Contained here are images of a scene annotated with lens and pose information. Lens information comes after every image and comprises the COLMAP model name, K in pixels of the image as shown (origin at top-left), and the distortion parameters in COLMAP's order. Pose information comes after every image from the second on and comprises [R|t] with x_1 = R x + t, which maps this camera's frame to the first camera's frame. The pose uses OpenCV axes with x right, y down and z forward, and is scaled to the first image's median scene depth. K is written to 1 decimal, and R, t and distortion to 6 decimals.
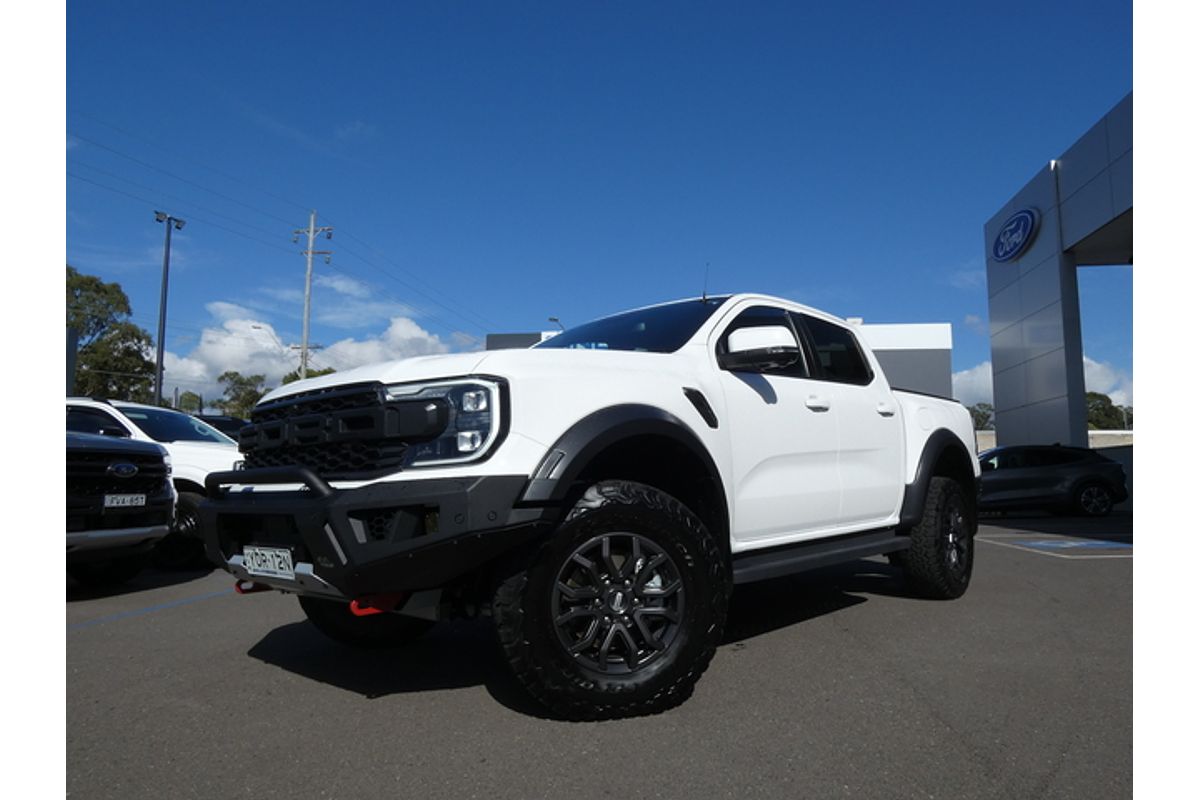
lens RADIAL K [[758.0, 0, 601.1], [0, 758.0, 400.2], [0, 0, 1]] dist [-0.005504, -0.002393]
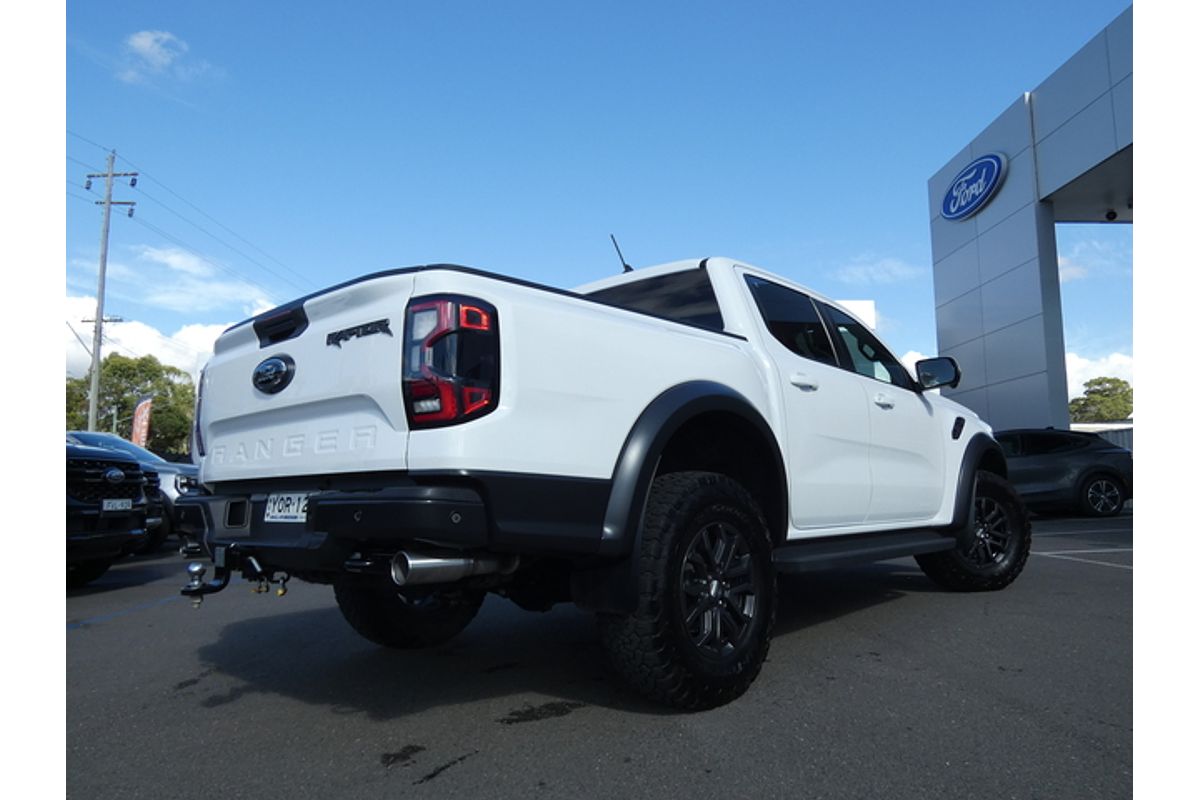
lens RADIAL K [[783.9, 0, 600.0], [0, 783.9, 400.0], [0, 0, 1]] dist [-0.010941, -0.000504]
pose [[0.986149, 0.008465, 0.165648, -0.009544], [-0.008067, 0.999963, -0.003076, 0.028552], [-0.165668, 0.001697, 0.986180, 0.208870]]
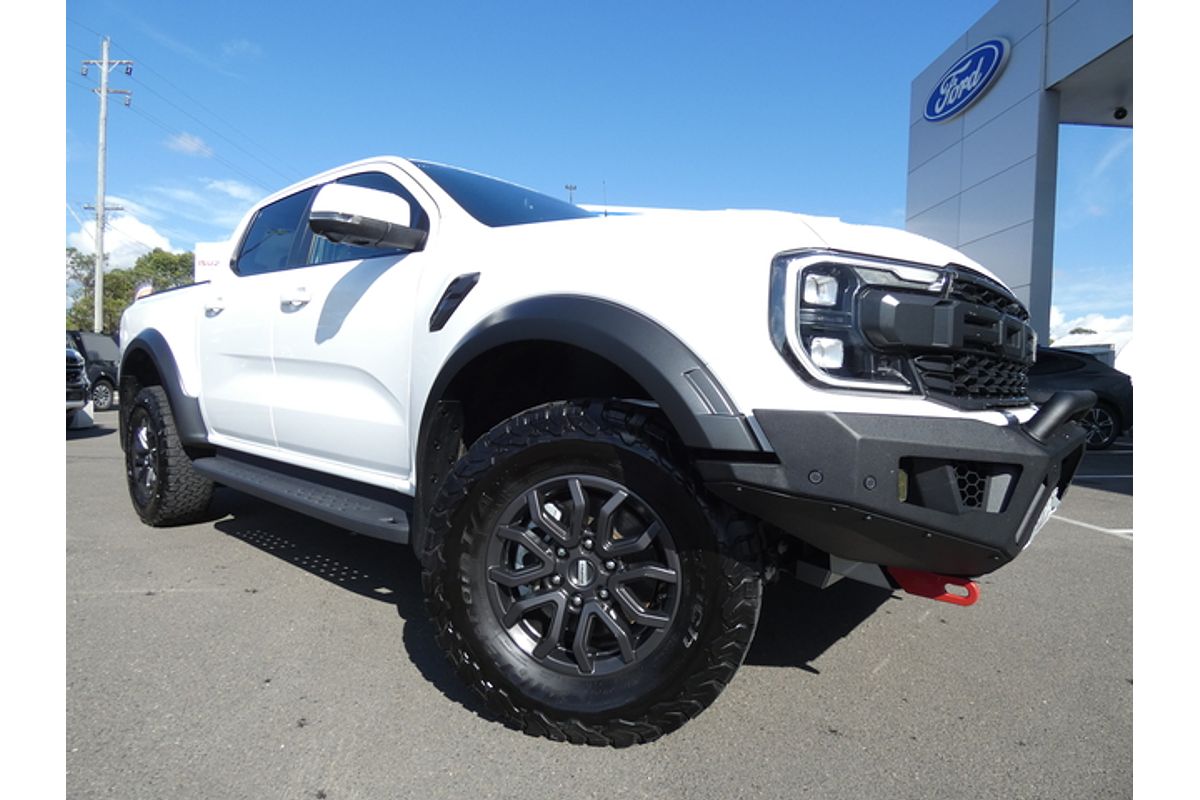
lens RADIAL K [[641.4, 0, 601.4], [0, 641.4, 397.3], [0, 0, 1]] dist [0.001184, -0.000254]
pose [[0.983520, 0.031055, 0.178111, 0.073533], [-0.053844, 0.990747, 0.124583, 0.043271], [-0.172594, -0.132120, 0.976092, 0.385840]]
